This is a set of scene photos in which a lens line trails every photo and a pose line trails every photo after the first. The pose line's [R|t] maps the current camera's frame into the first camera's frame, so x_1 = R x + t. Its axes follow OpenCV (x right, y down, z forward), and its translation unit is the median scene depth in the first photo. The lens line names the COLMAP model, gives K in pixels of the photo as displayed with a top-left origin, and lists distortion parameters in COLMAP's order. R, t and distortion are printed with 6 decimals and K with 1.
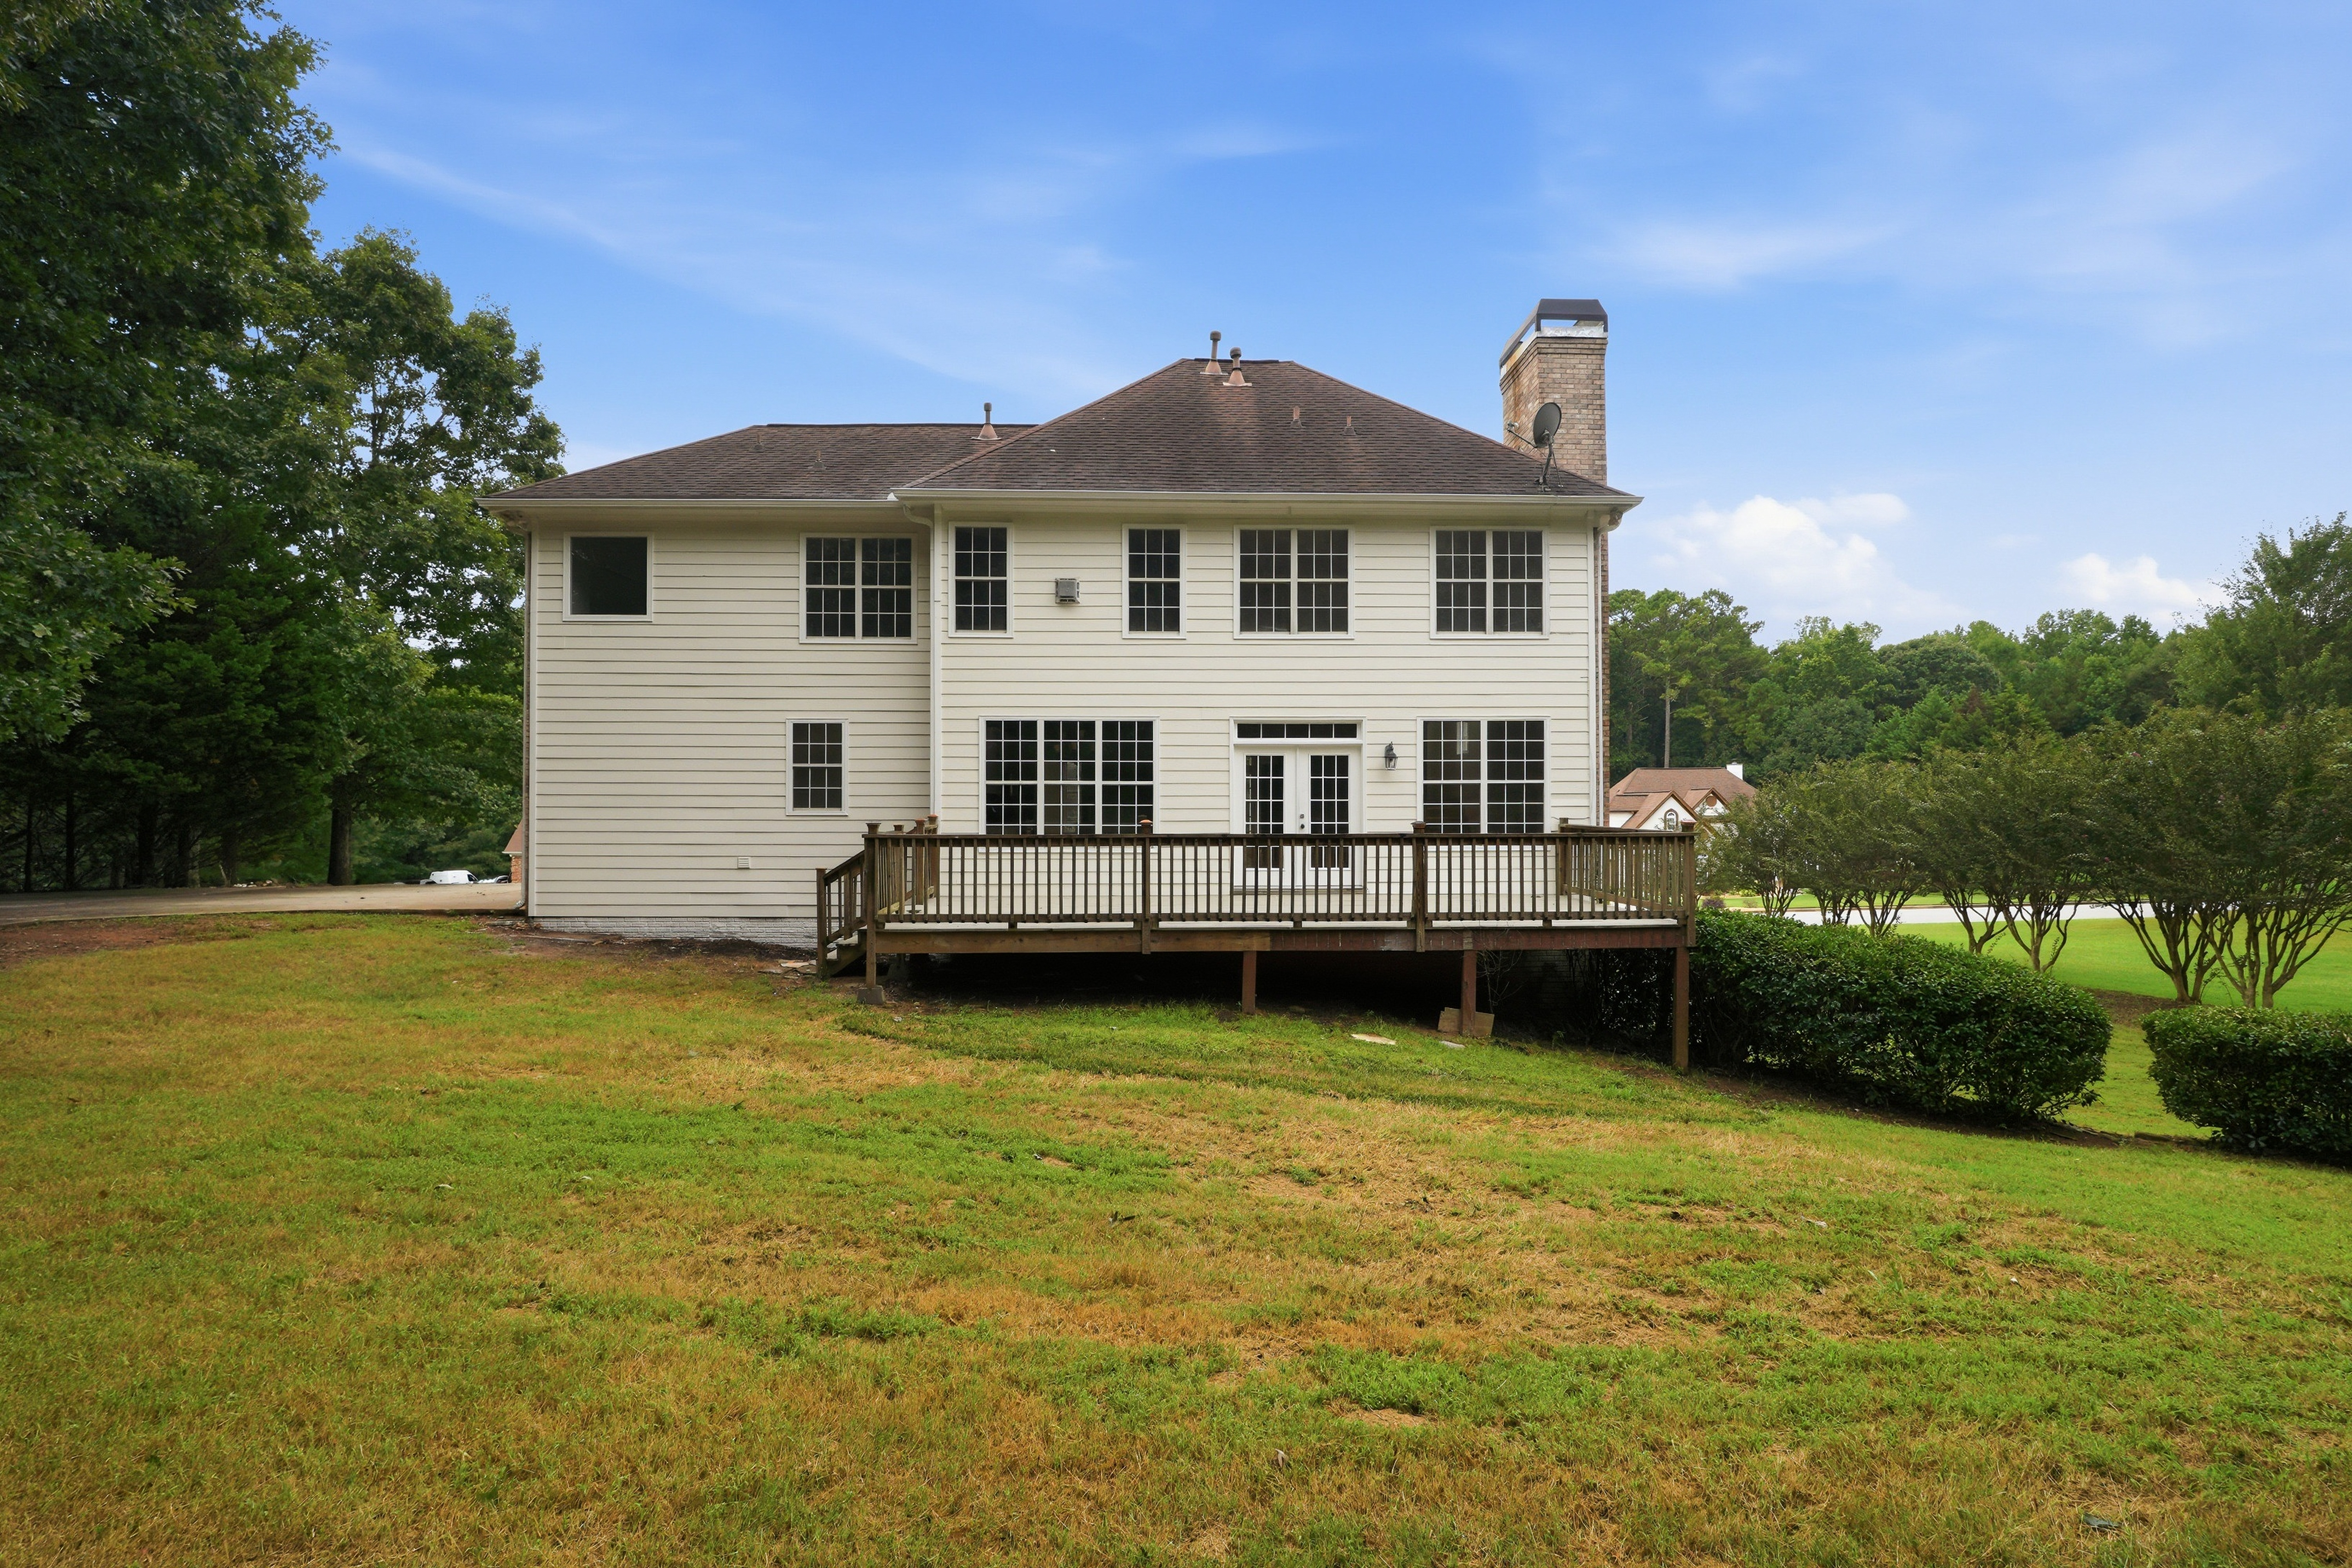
lens RADIAL K [[1119.9, 0, 1176.0], [0, 1119.9, 784.0], [0, 0, 1]] dist [-0.002298, 0.000074]
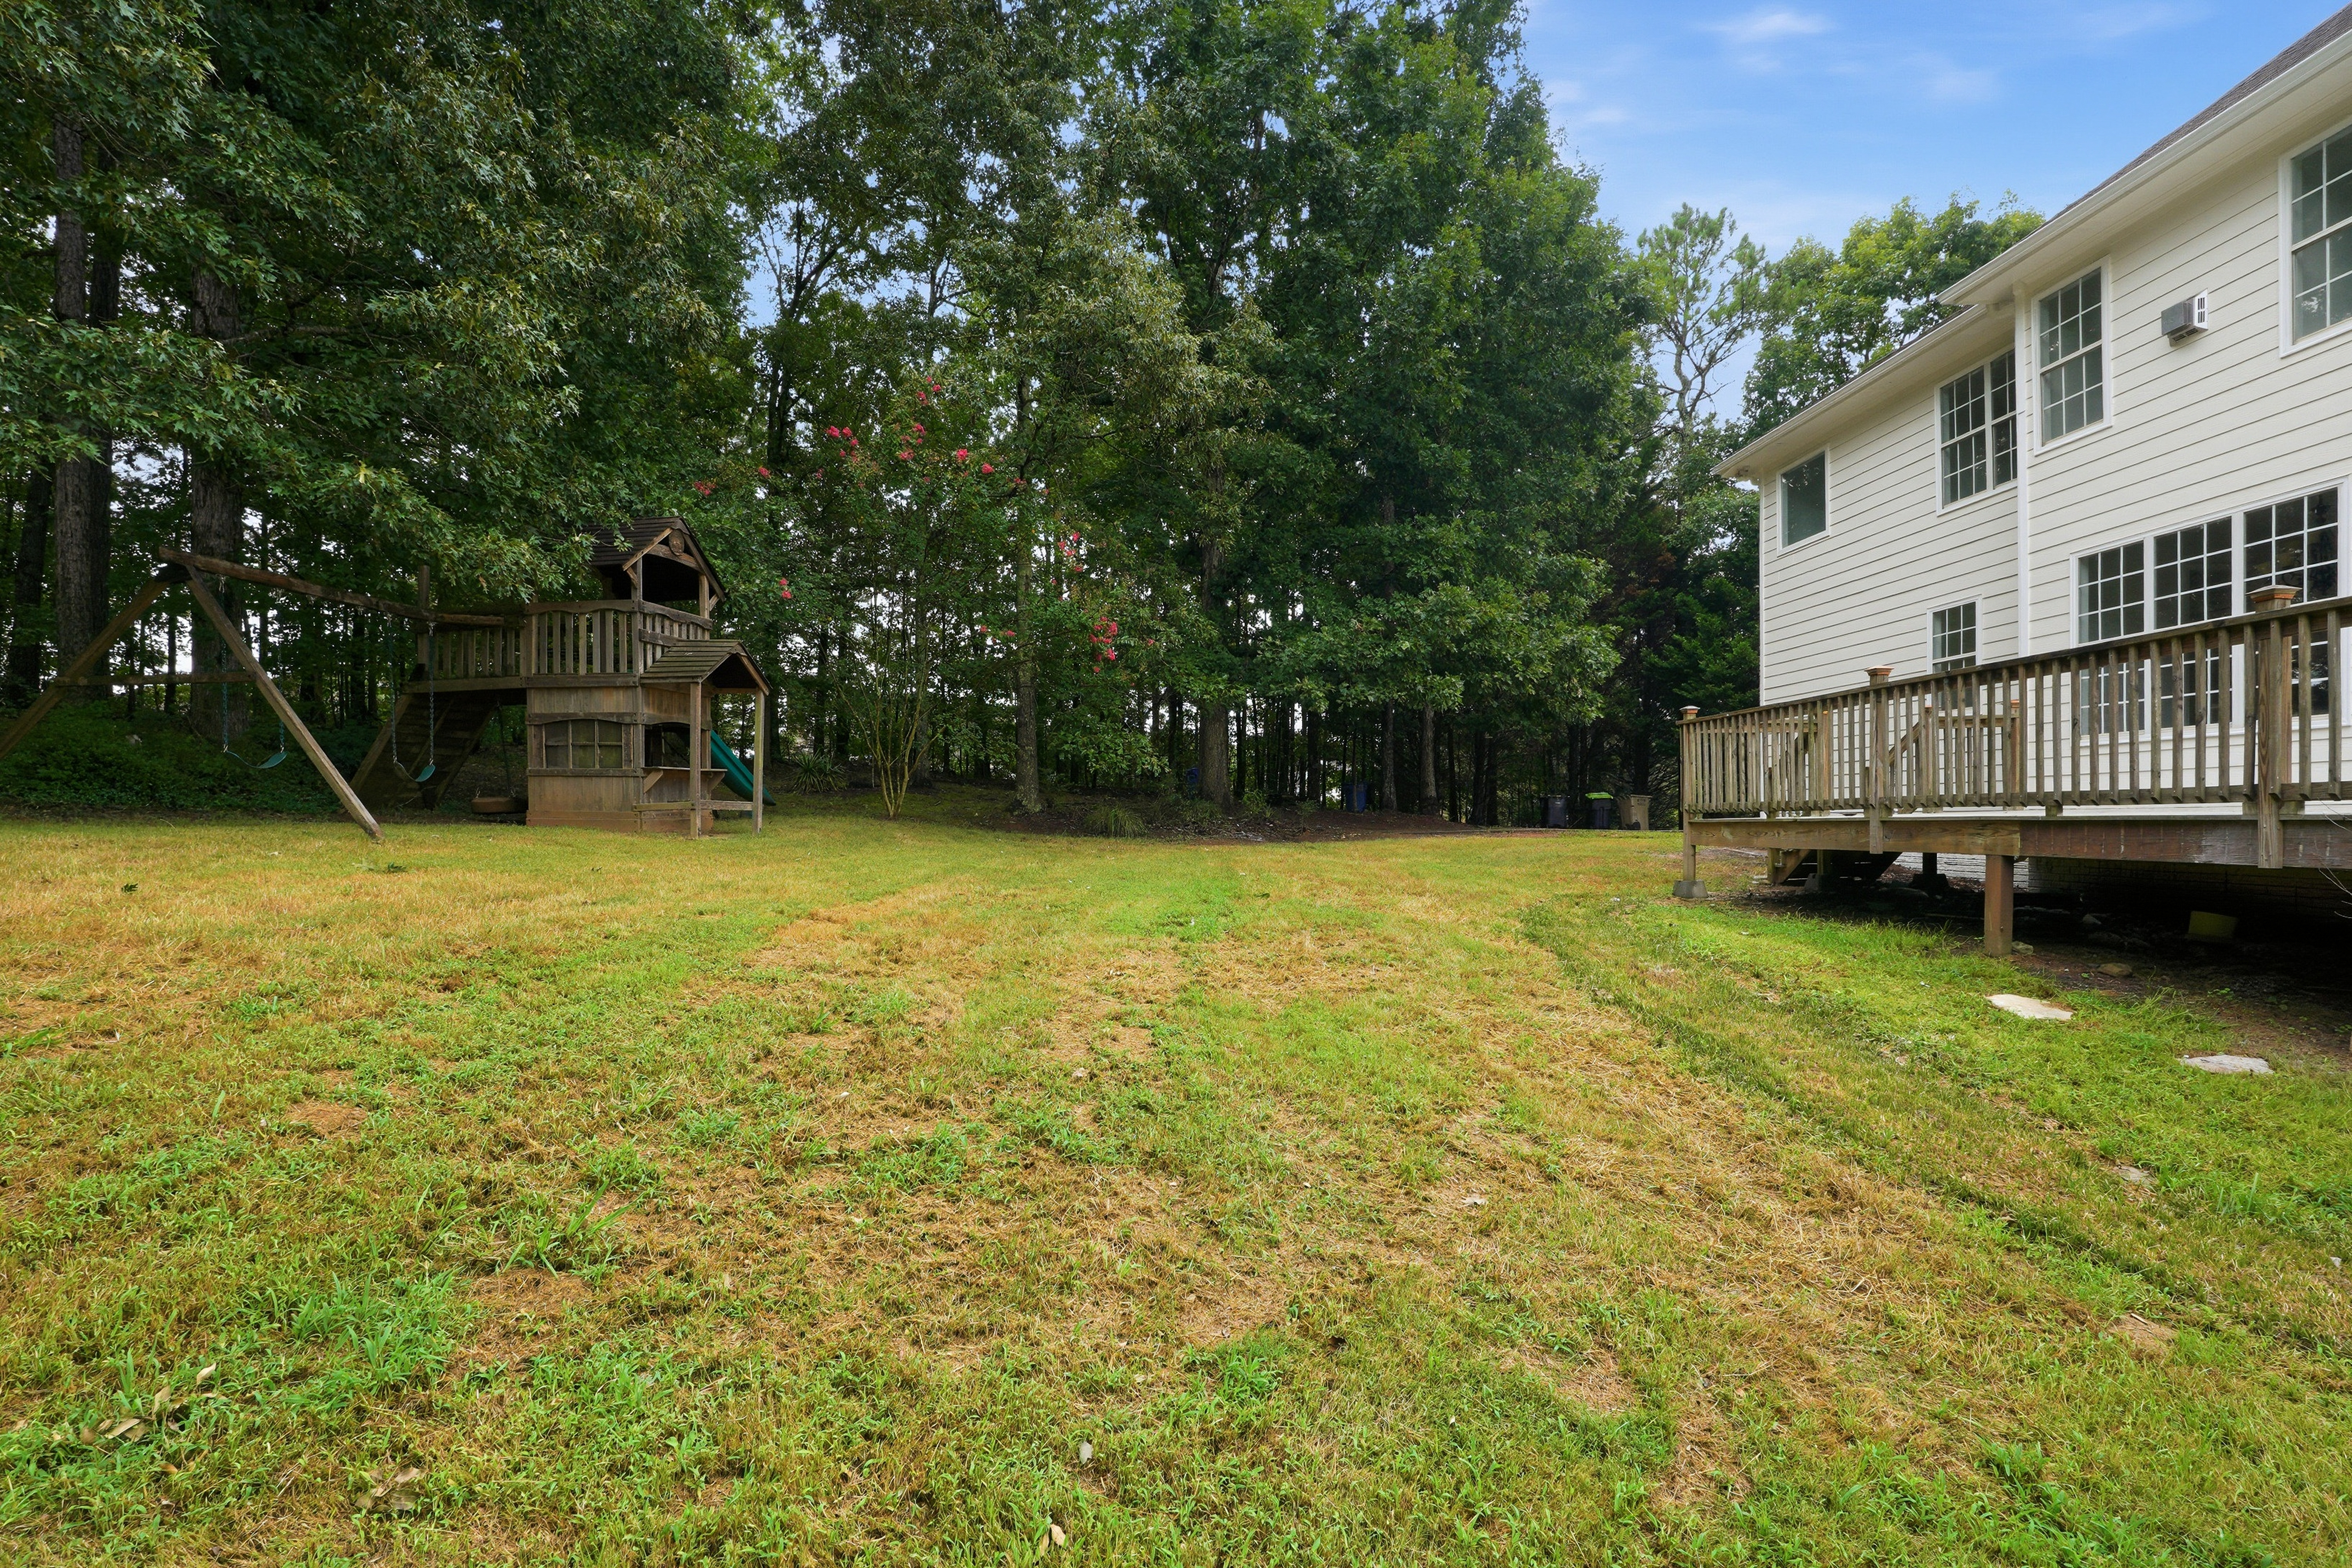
lens RADIAL K [[1133.8, 0, 1188.1], [0, 1133.8, 814.5], [0, 0, 1]] dist [-0.004567, 0.000221]
pose [[0.049170, -0.008830, -0.998751, 0.505920], [0.039258, 0.999205, -0.006901, 0.086314], [0.998019, -0.038870, 0.049478, 0.403526]]
